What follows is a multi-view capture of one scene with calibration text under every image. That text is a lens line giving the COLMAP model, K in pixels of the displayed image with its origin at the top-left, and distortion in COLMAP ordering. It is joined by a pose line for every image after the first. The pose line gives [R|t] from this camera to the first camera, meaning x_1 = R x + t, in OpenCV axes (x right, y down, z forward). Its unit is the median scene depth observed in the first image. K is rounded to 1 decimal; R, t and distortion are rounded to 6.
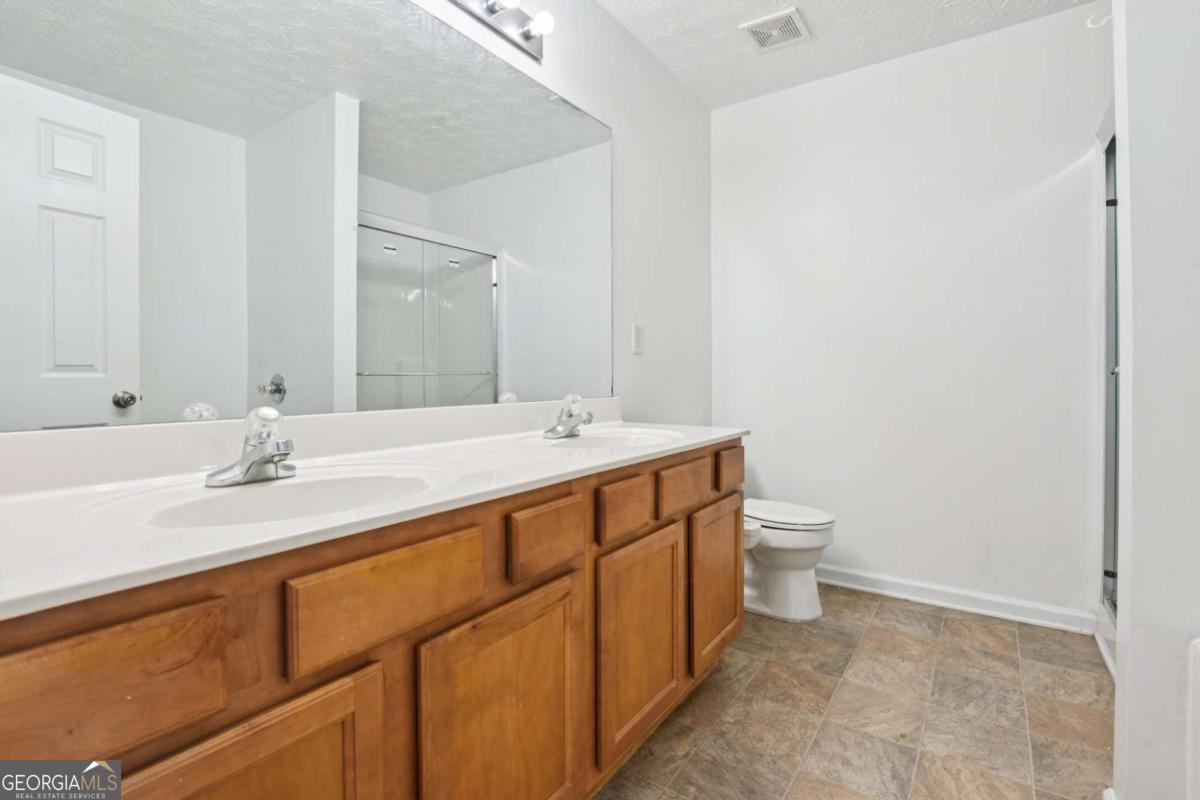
lens RADIAL K [[548.4, 0, 601.4], [0, 548.4, 391.4], [0, 0, 1]] dist [-0.019380, -0.001268]
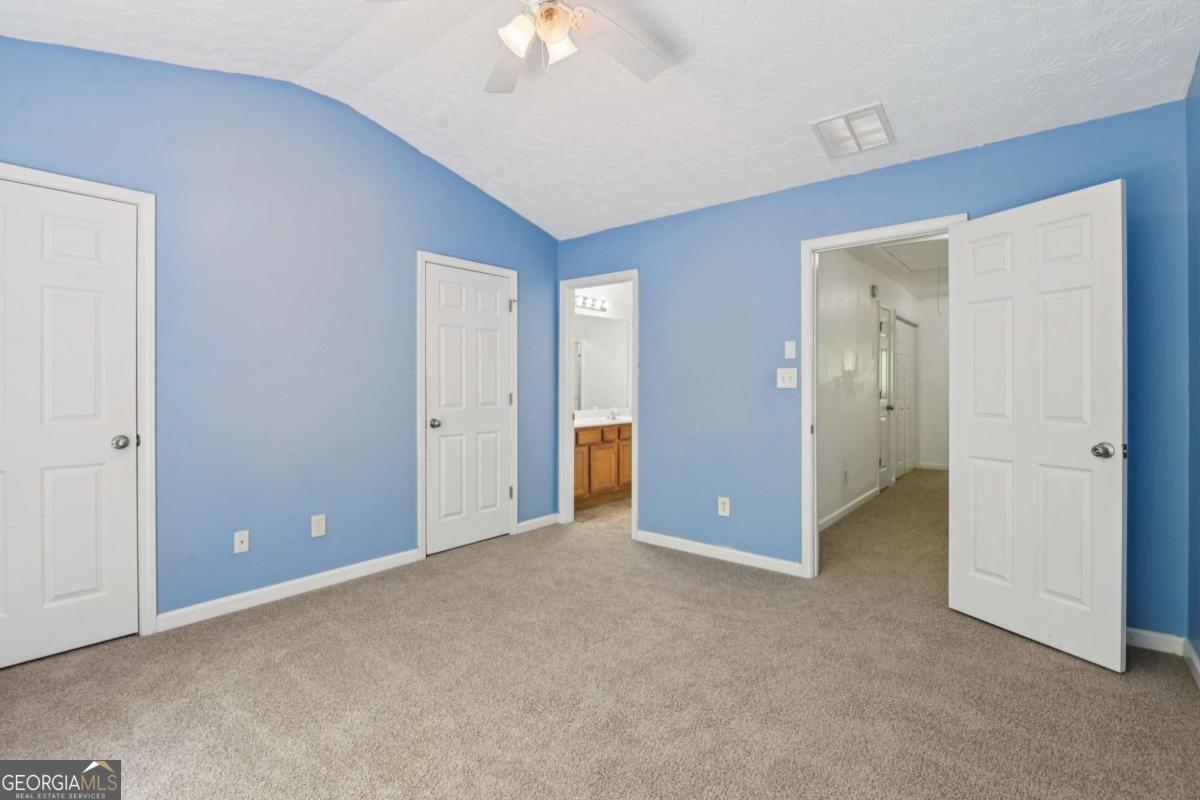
lens RADIAL K [[548.4, 0, 606.7], [0, 548.4, 391.2], [0, 0, 1]] dist [-0.019380, -0.001268]
pose [[0.997850, 0.007945, -0.065052, 0.204593], [-0.008992, 0.999834, -0.015816, -0.066478], [0.064915, 0.016366, 0.997757, -4.000020]]
